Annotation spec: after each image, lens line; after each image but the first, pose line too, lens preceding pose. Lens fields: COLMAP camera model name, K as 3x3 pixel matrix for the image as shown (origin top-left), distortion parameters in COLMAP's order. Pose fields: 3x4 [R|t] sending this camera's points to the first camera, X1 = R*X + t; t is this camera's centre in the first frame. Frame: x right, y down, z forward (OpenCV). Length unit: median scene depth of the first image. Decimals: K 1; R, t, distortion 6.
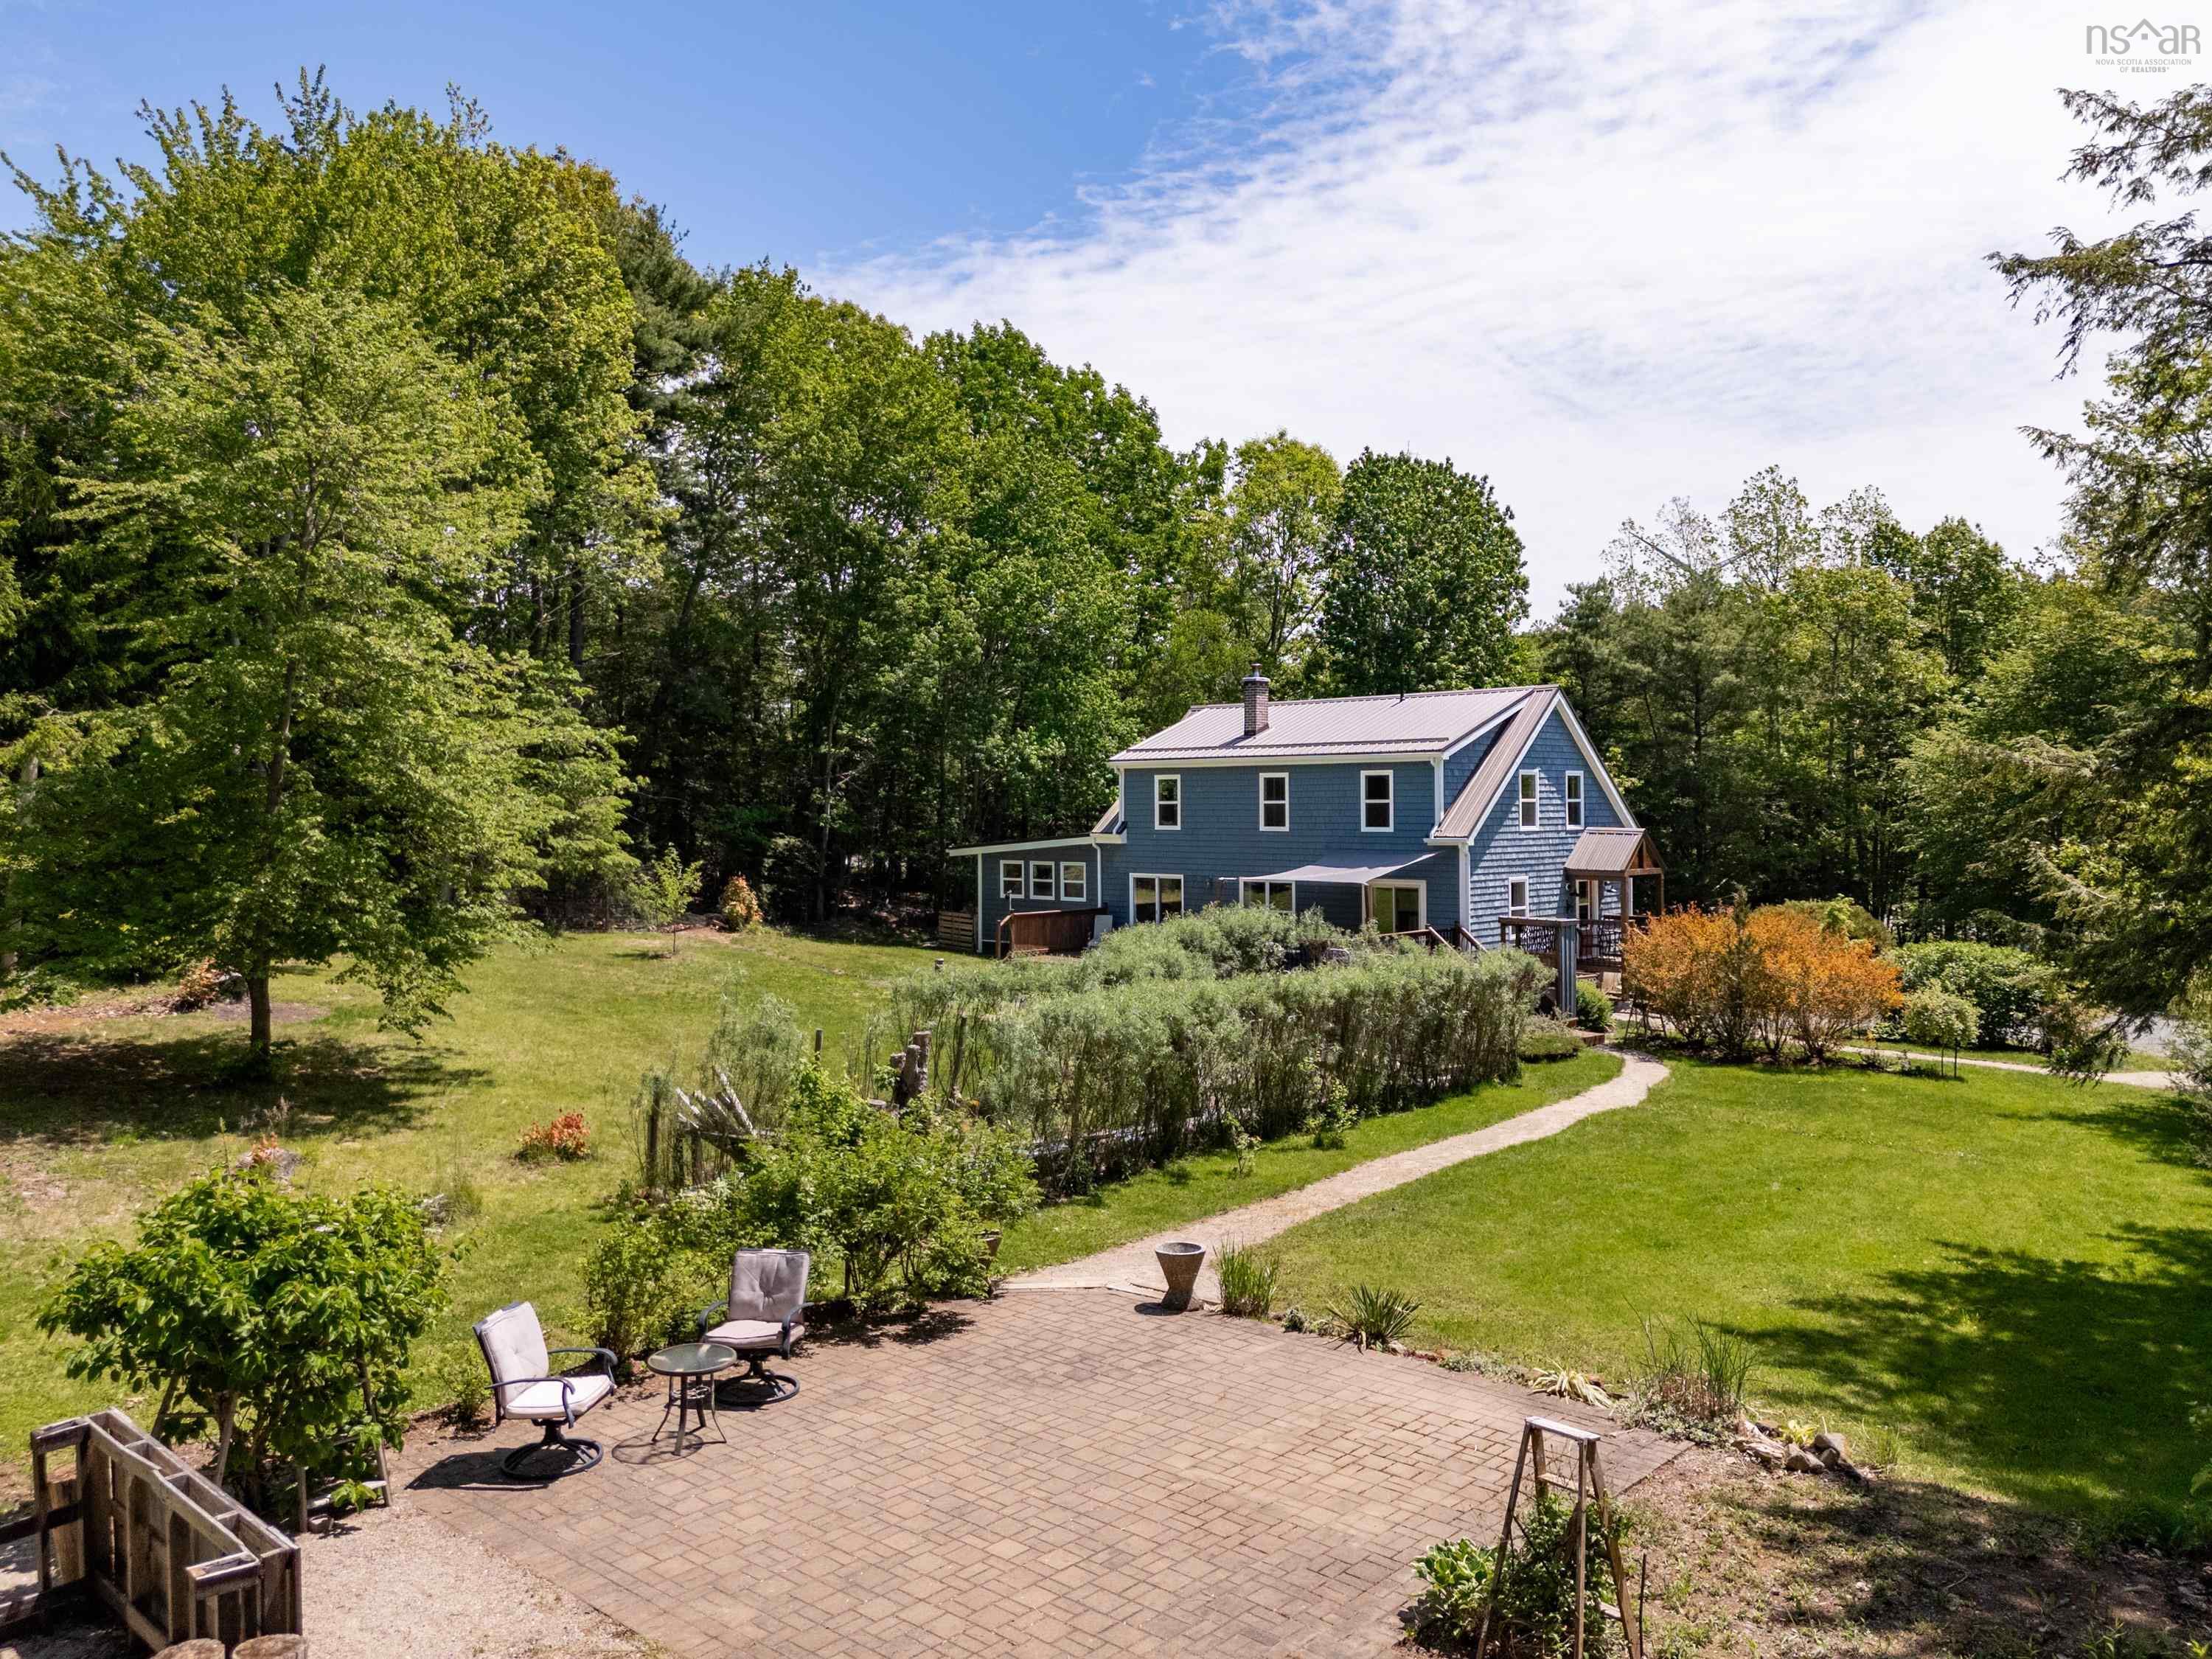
lens RADIAL K [[1598.0, 0, 1106.4], [0, 1598.0, 834.0], [0, 0, 1]] dist [0.022287, -0.015149]
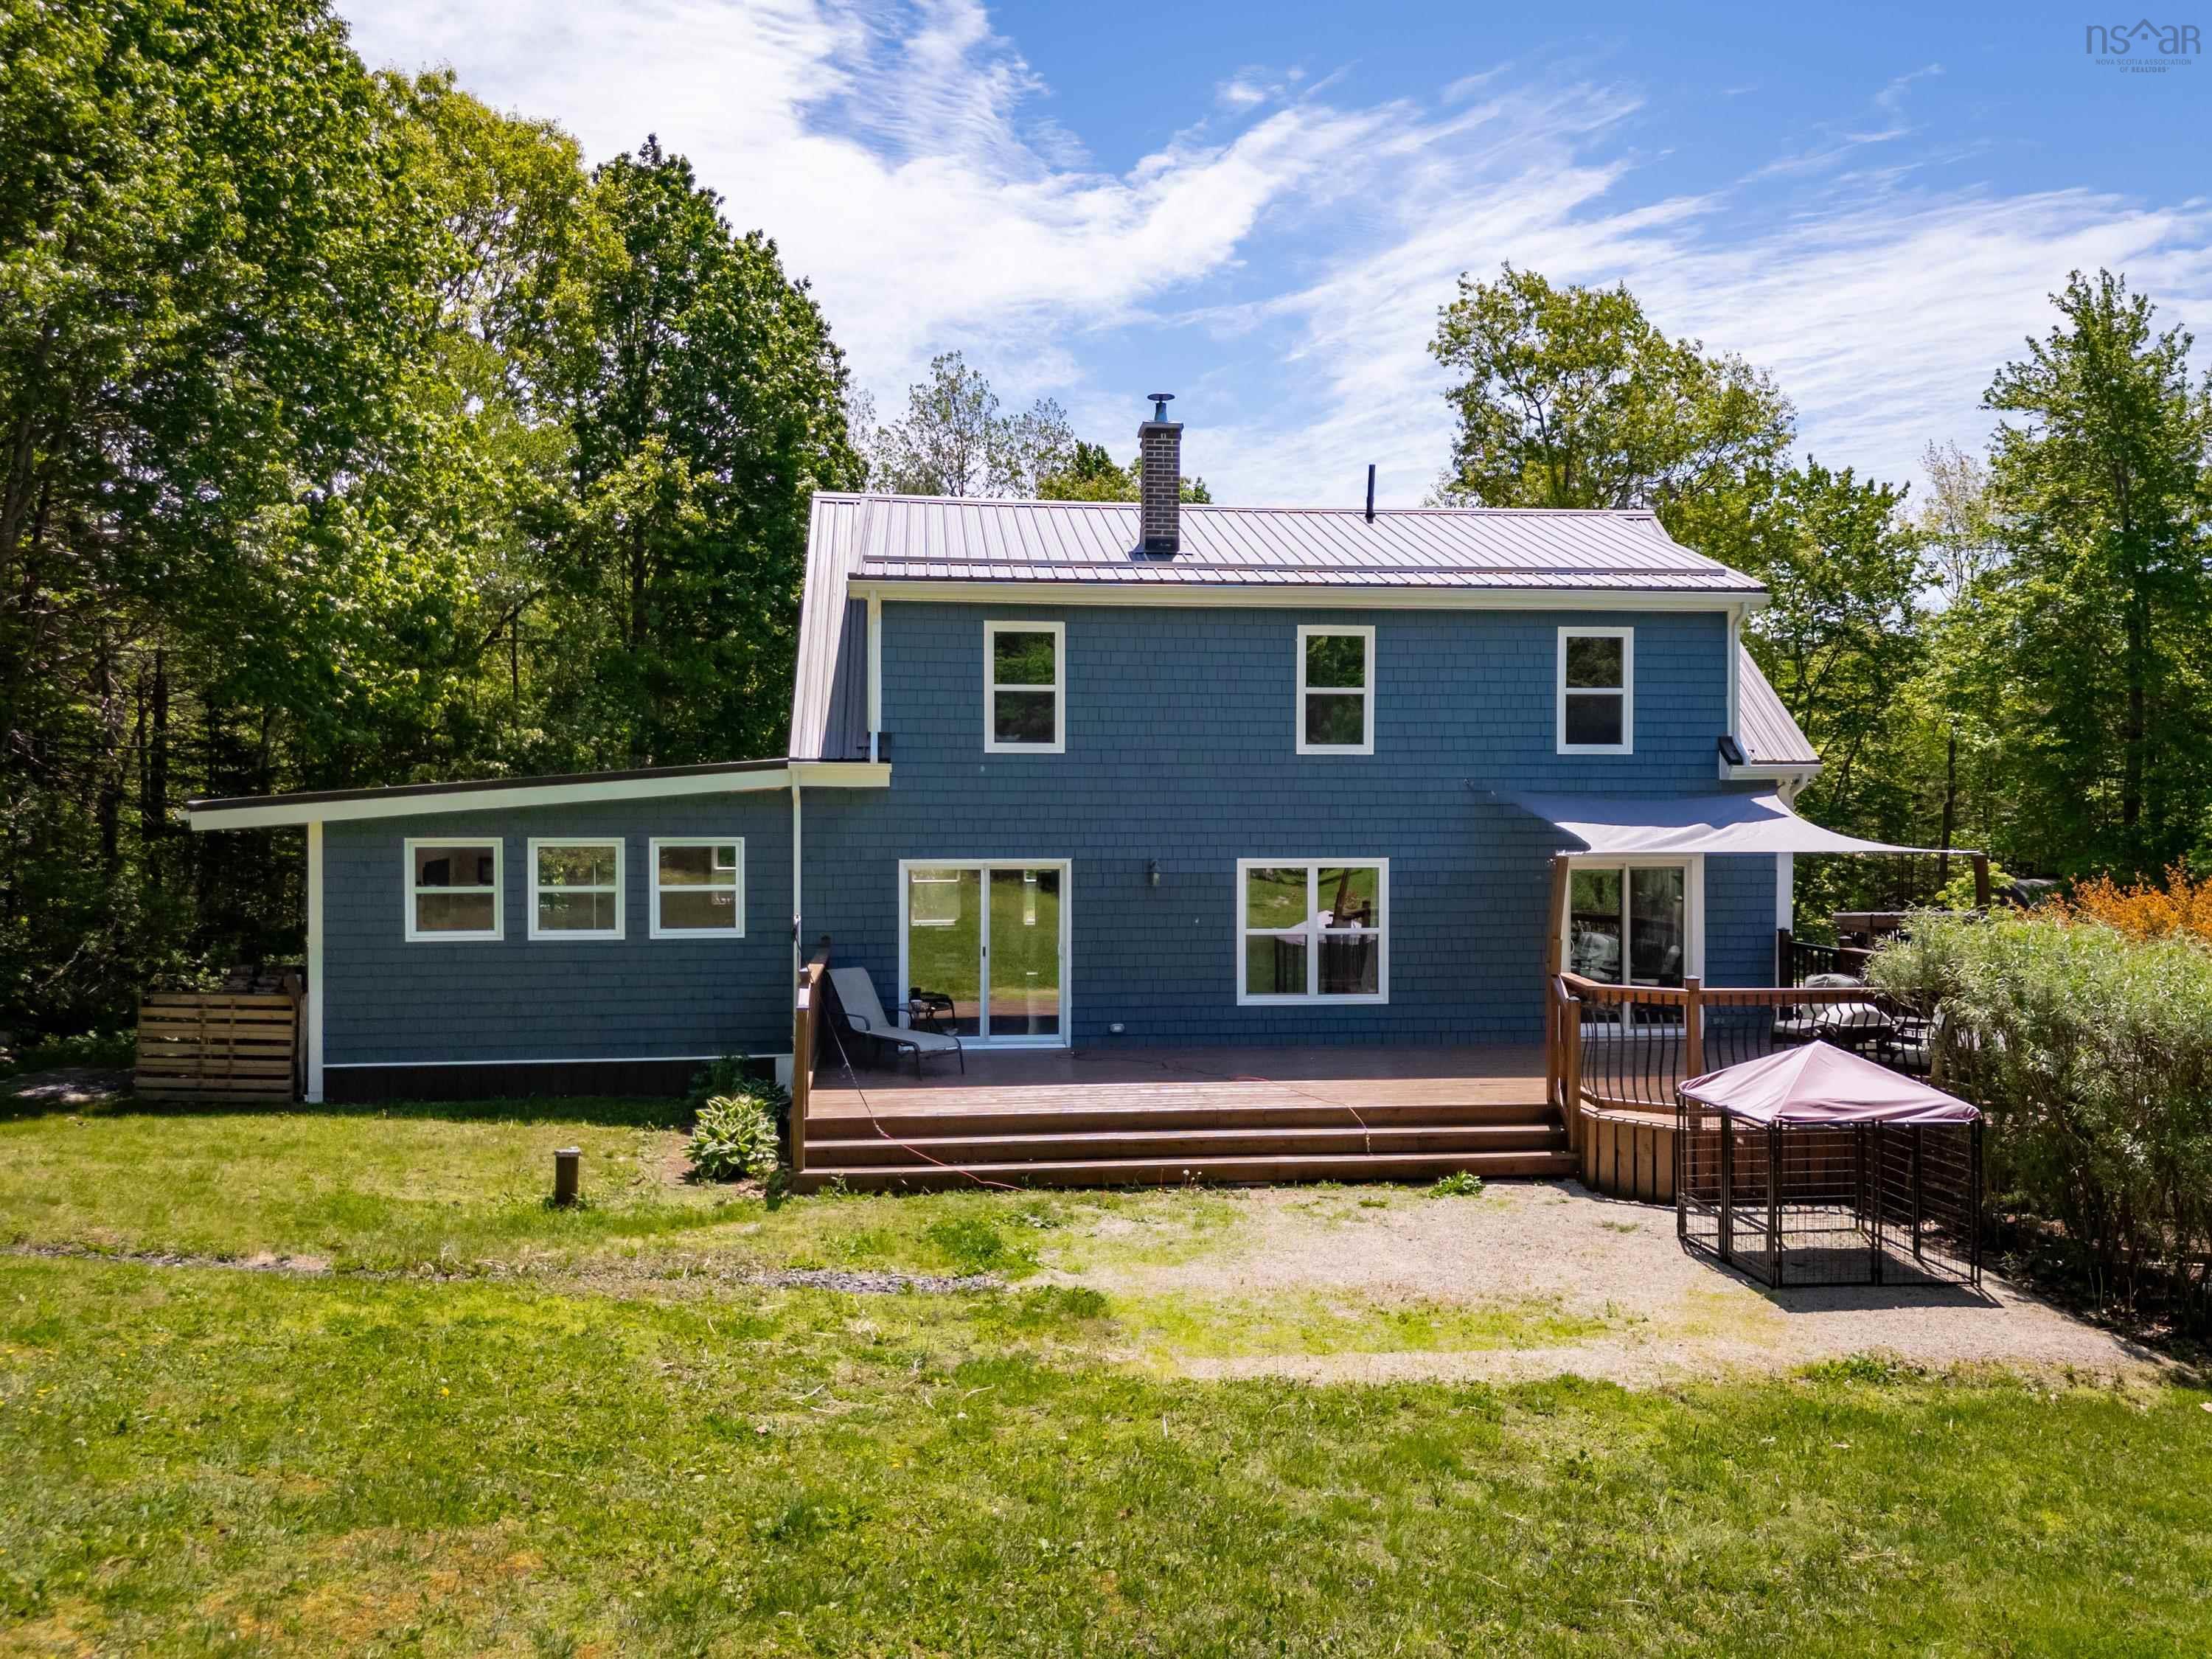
lens RADIAL K [[1598.0, 0, 1107.3], [0, 1598.0, 818.5], [0, 0, 1]] dist [0.022287, -0.015149]
pose [[0.653055, -0.011523, 0.757223, -0.256941], [0.008476, 0.999933, 0.007906, 0.011235], [-0.757263, 0.001255, 0.653108, 0.694624]]
